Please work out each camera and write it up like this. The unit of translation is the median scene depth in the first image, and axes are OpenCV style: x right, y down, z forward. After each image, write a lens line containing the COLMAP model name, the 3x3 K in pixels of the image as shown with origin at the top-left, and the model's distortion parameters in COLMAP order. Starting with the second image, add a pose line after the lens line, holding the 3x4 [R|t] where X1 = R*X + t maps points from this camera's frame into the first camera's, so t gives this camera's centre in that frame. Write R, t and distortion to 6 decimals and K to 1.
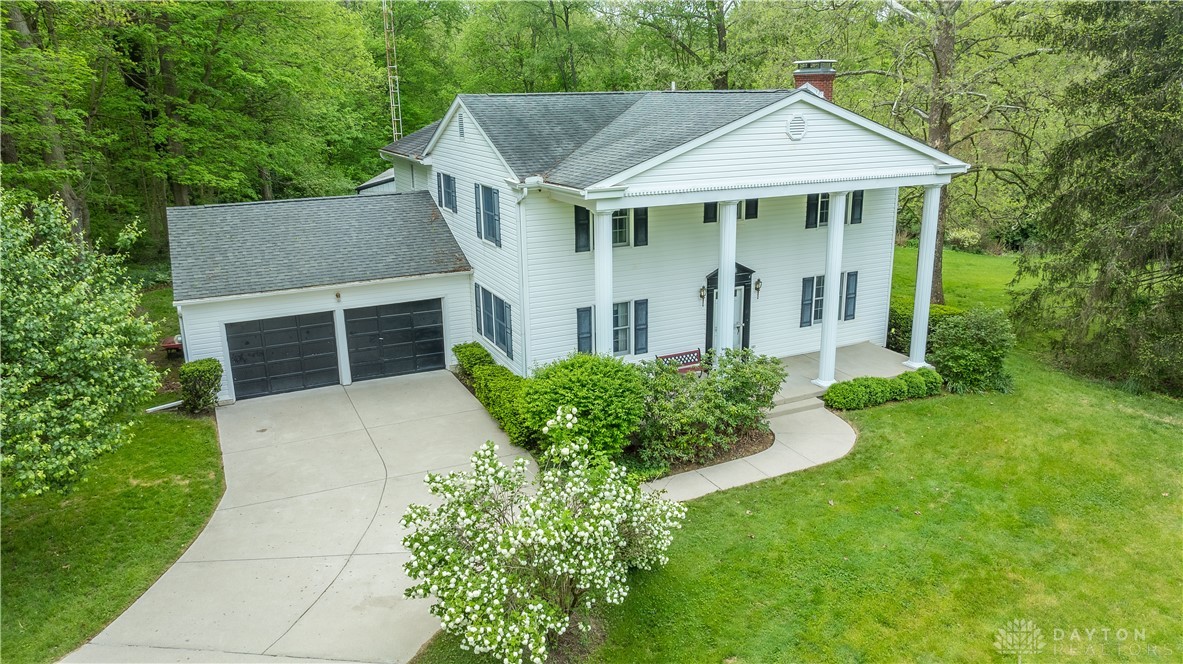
lens RADIAL K [[814.5, 0, 591.5], [0, 814.5, 332.0], [0, 0, 1]] dist [-0.019675, -0.002011]
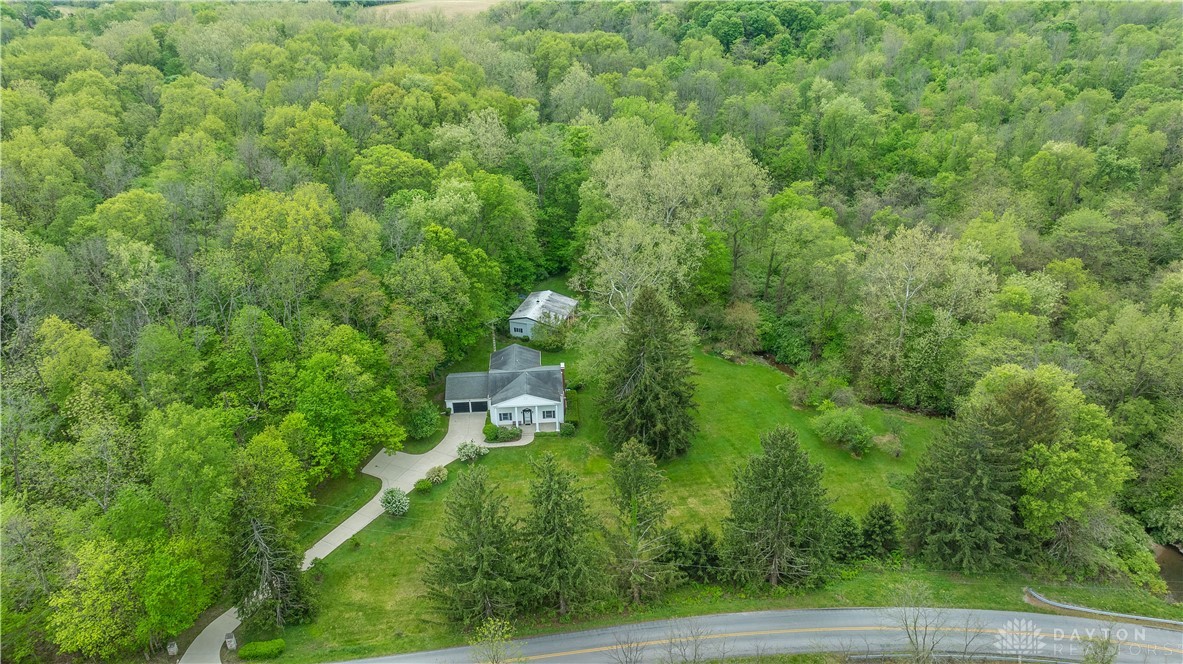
lens RADIAL K [[814.5, 0, 591.5], [0, 814.5, 332.0], [0, 0, 1]] dist [-0.019675, -0.002011]
pose [[0.926651, 0.165869, -0.337350, 2.622472], [-0.090775, 0.969568, 0.227373, -2.102508], [0.364798, -0.180073, 0.913508, -4.336852]]
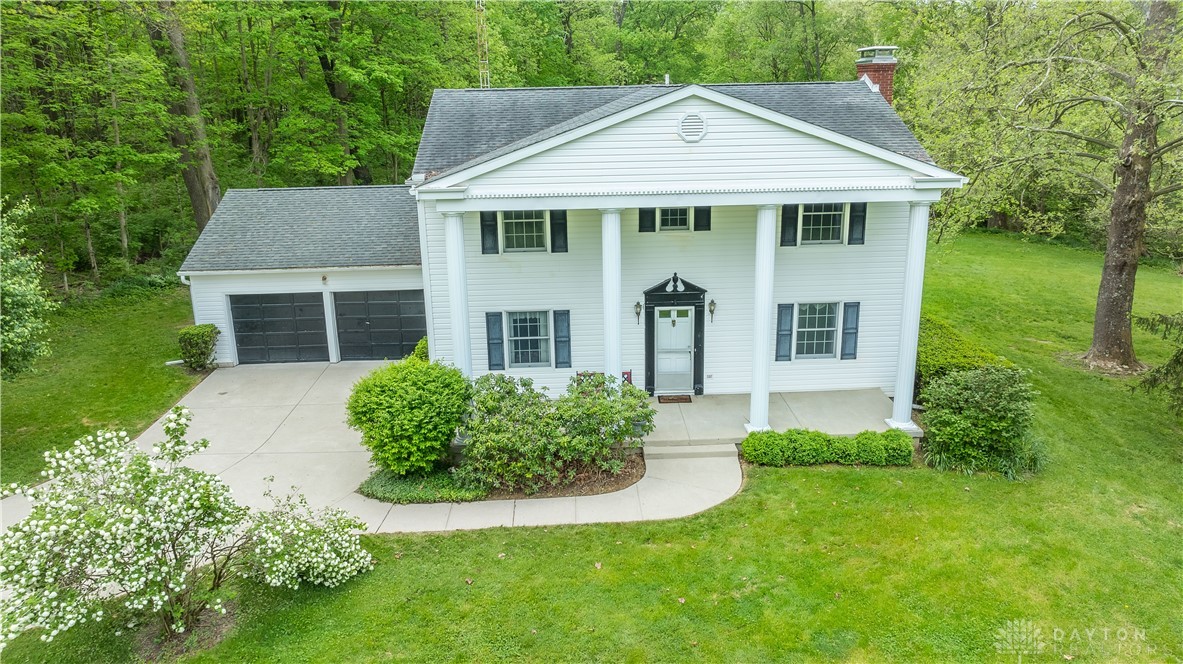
lens RADIAL K [[814.5, 0, 591.5], [0, 814.5, 332.0], [0, 0, 1]] dist [-0.019675, -0.002011]
pose [[0.920444, 0.108374, -0.375549, 0.438809], [-0.105314, 0.994024, 0.028733, -0.044554], [0.376419, 0.013104, 0.926357, 0.148852]]
